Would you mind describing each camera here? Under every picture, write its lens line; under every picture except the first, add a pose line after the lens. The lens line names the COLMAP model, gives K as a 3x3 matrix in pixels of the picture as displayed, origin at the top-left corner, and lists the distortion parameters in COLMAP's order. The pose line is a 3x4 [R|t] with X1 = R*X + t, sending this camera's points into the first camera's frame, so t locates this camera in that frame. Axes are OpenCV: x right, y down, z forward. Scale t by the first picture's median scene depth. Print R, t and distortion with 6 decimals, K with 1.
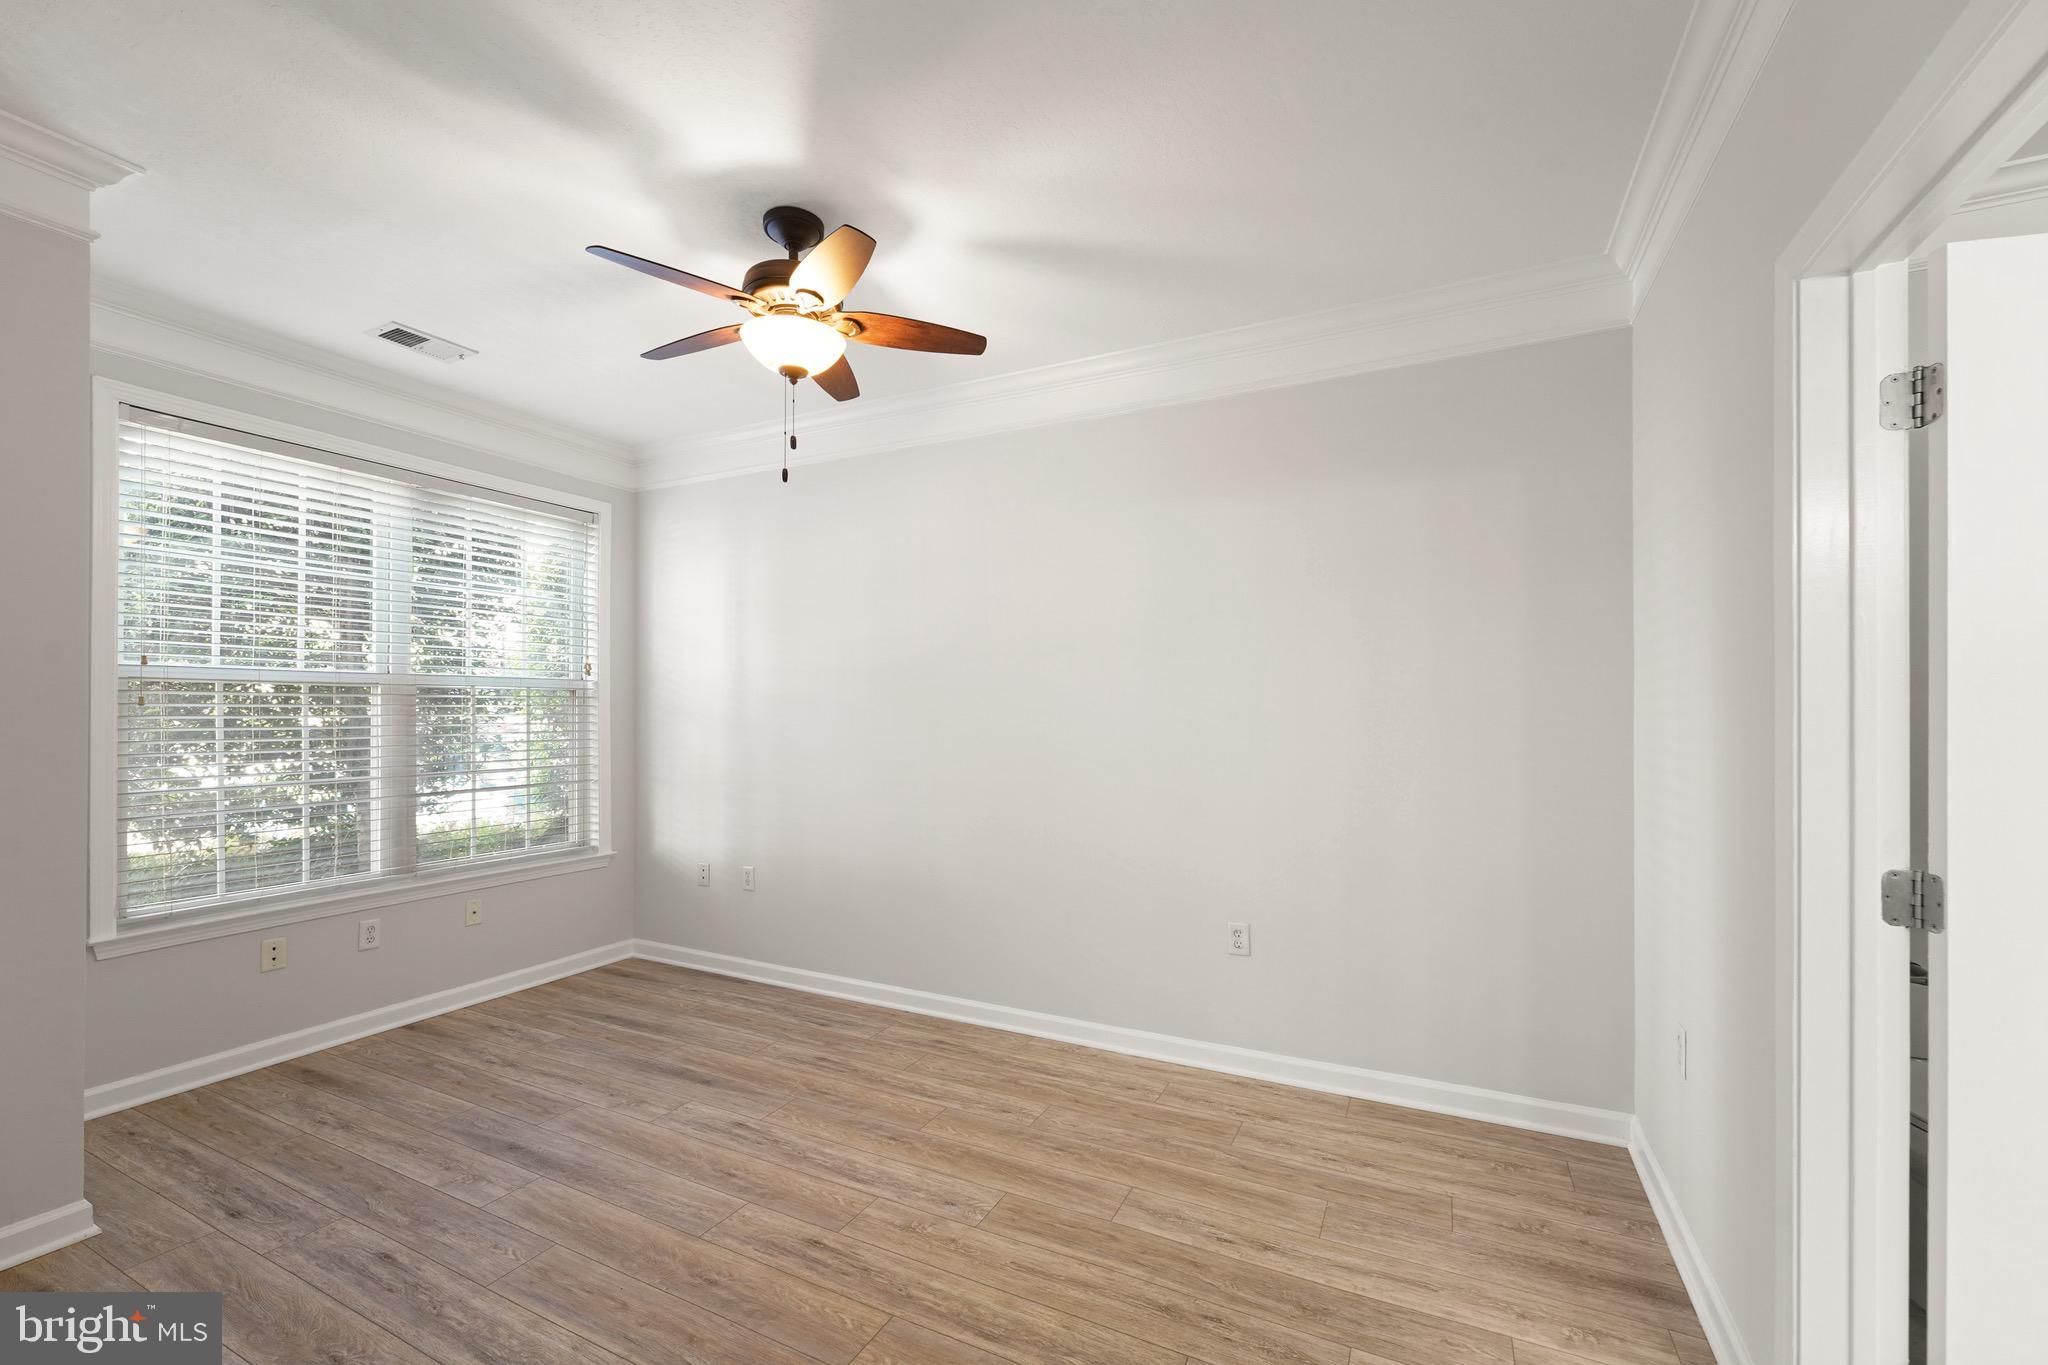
lens RADIAL K [[836.4, 0, 1009.9], [0, 836.4, 716.6], [0, 0, 1]] dist [-0.003674, 0.000494]
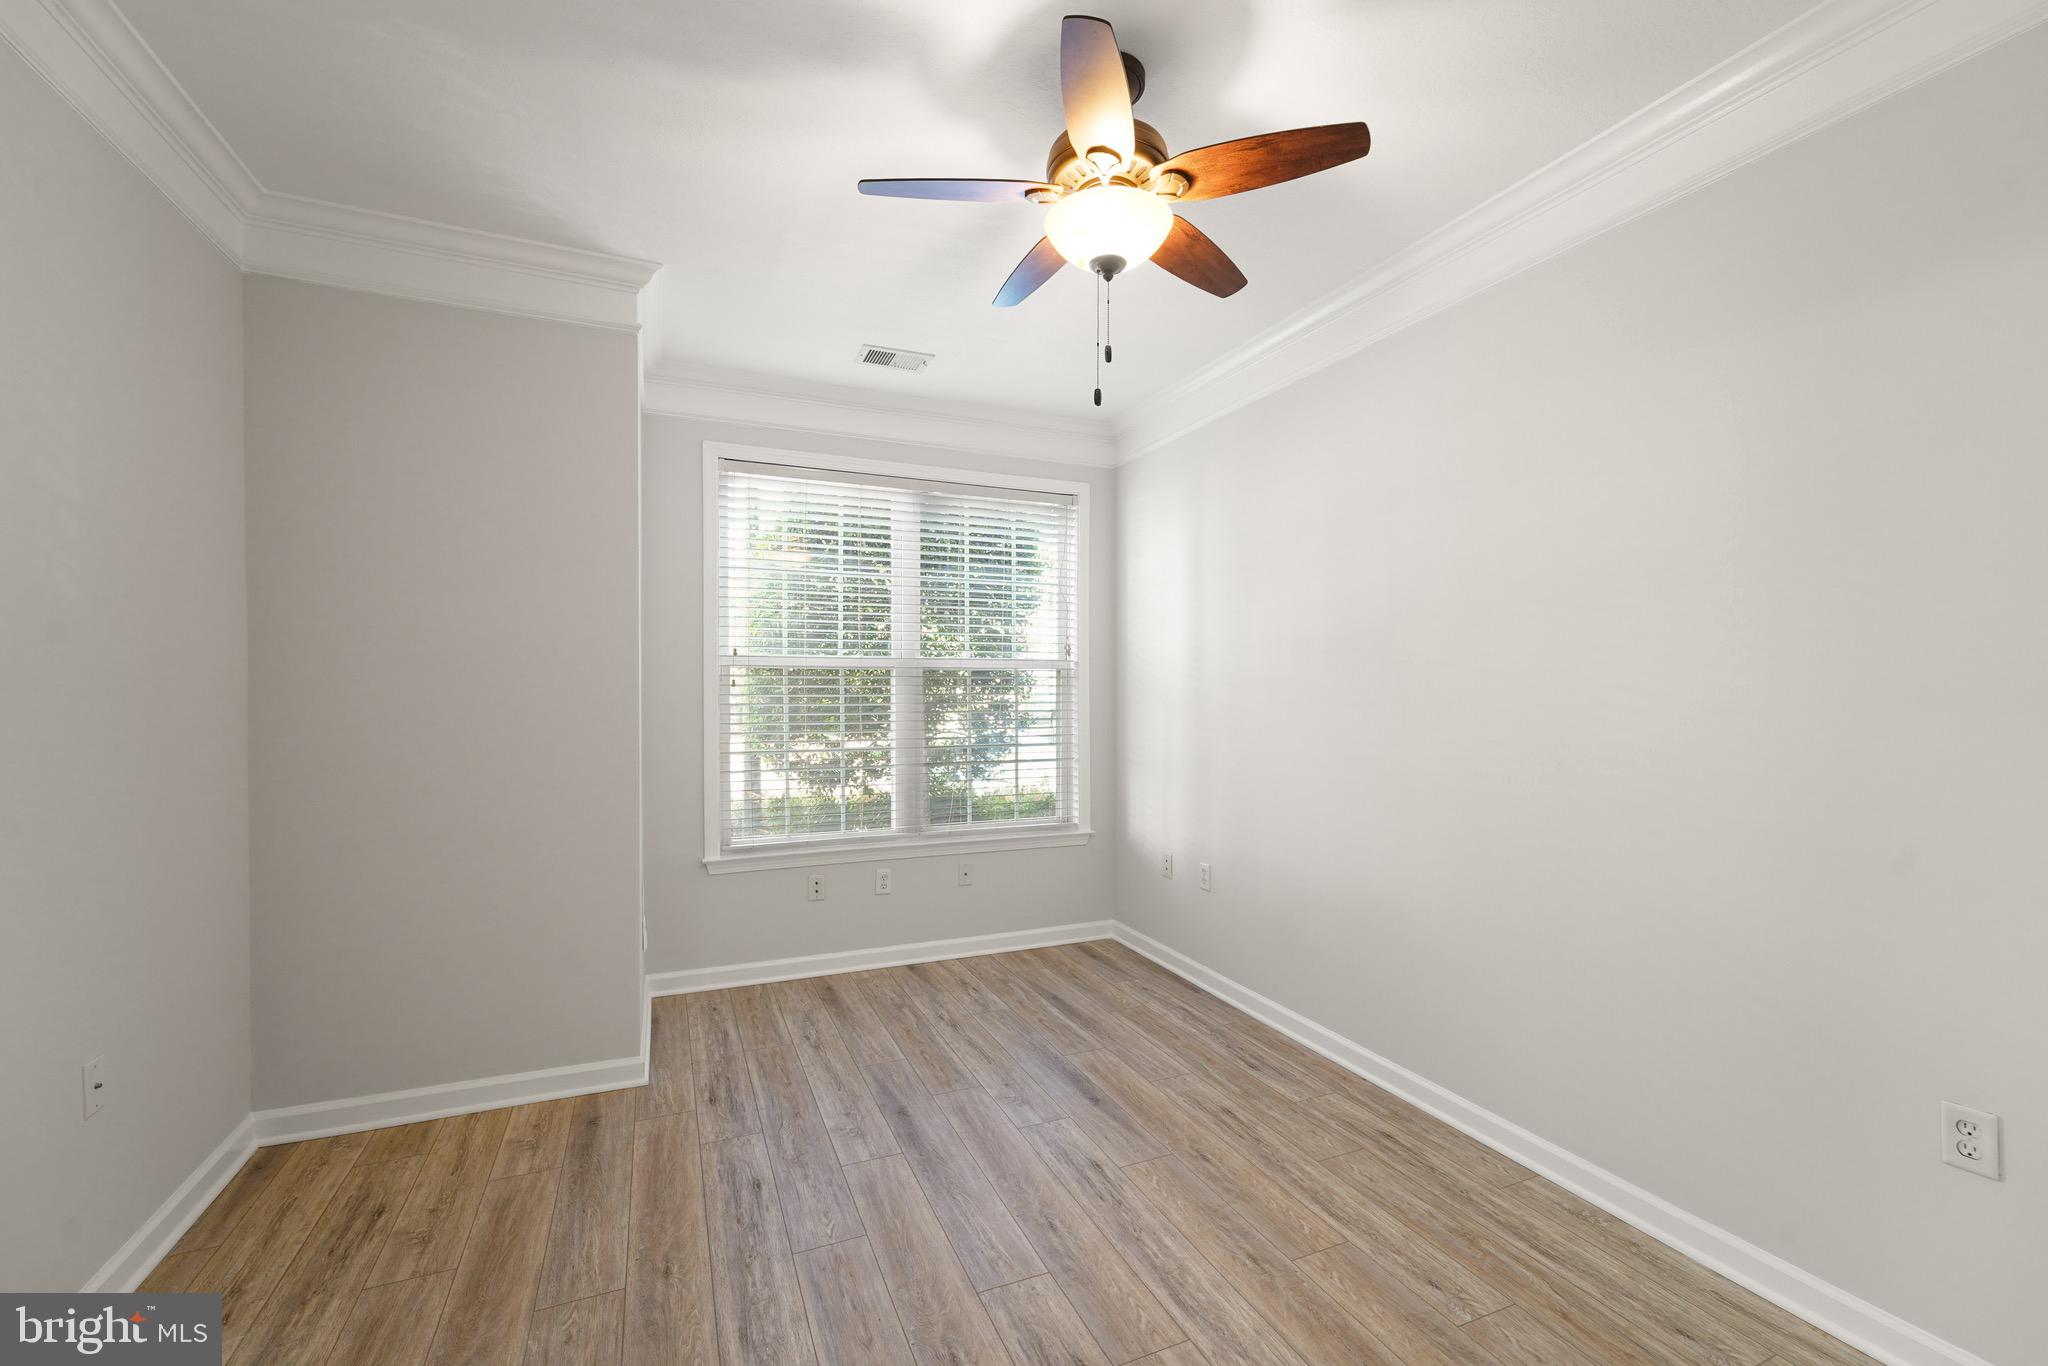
lens RADIAL K [[836.4, 0, 1032.7], [0, 836.4, 707.7], [0, 0, 1]] dist [-0.003674, 0.000494]
pose [[0.775222, 0.012226, -0.631570, 0.171210], [-0.004490, 0.999894, 0.013844, 0.000029], [0.631673, -0.007897, 0.775195, 0.290818]]
